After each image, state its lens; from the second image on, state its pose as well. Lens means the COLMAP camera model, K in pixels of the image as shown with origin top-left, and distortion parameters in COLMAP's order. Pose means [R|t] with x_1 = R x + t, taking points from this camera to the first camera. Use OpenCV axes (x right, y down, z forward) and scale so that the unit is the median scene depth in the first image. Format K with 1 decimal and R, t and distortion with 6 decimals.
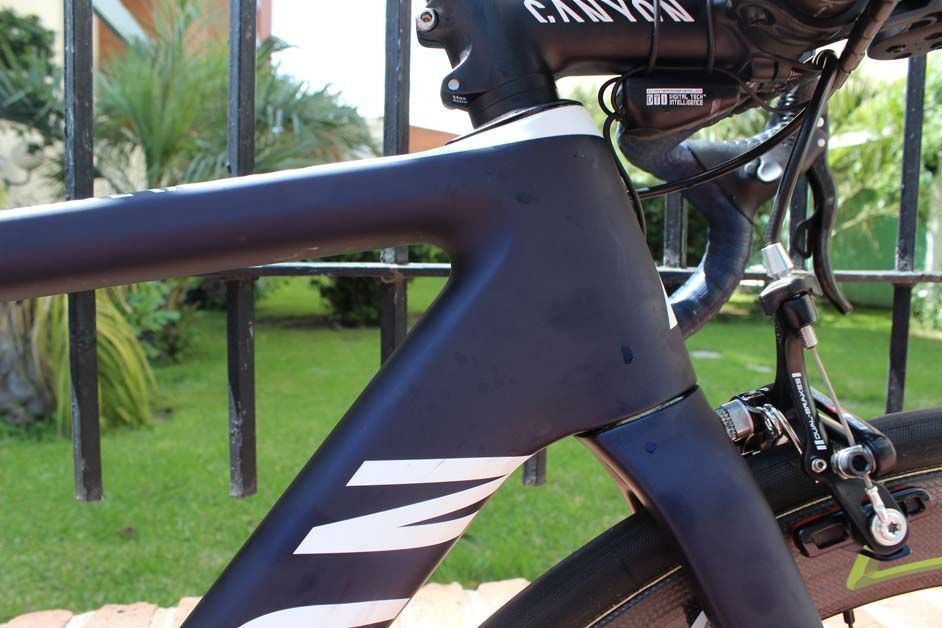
lens RADIAL K [[791.5, 0, 458.2], [0, 791.5, 334.2], [0, 0, 1]] dist [-0.156481, 0.112523]
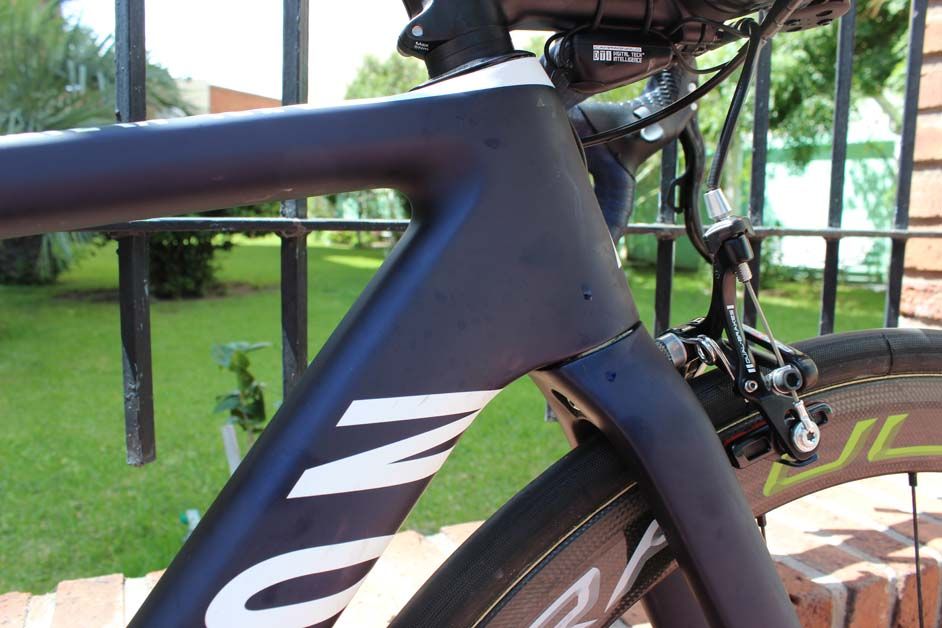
lens RADIAL K [[791.5, 0, 478.4], [0, 791.5, 334.1], [0, 0, 1]] dist [-0.156481, 0.112523]
pose [[0.967808, -0.033255, 0.249484, -0.189832], [0.022944, 0.998763, 0.044124, 0.031493], [-0.250643, -0.036979, 0.967373, -0.011202]]
